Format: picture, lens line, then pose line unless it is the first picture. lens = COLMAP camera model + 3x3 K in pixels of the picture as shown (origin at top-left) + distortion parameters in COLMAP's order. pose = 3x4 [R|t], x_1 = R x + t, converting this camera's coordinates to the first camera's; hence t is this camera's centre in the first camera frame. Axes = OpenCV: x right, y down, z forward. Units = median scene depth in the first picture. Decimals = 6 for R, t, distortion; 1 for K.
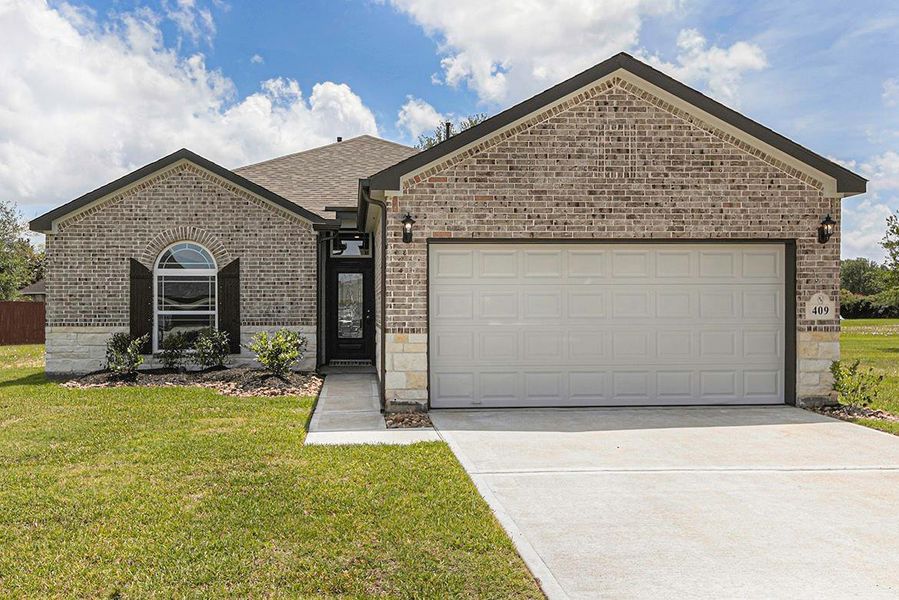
lens RADIAL K [[745.4, 0, 389.2], [0, 745.4, 304.4], [0, 0, 1]] dist [0.003532, -0.002340]
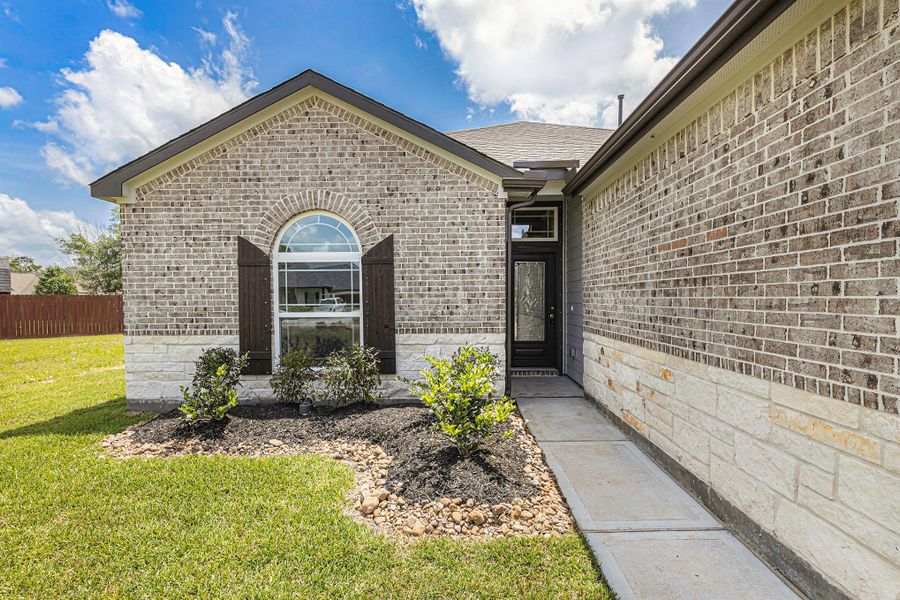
lens RADIAL K [[446.6, 0, 450.5], [0, 446.6, 308.7], [0, 0, 1]] dist [0.001855, 0.000171]
pose [[0.997451, -0.003798, -0.071252, -0.120179], [0.006058, 0.999484, 0.031536, -0.007160], [0.071095, -0.031888, 0.996960, 0.596435]]
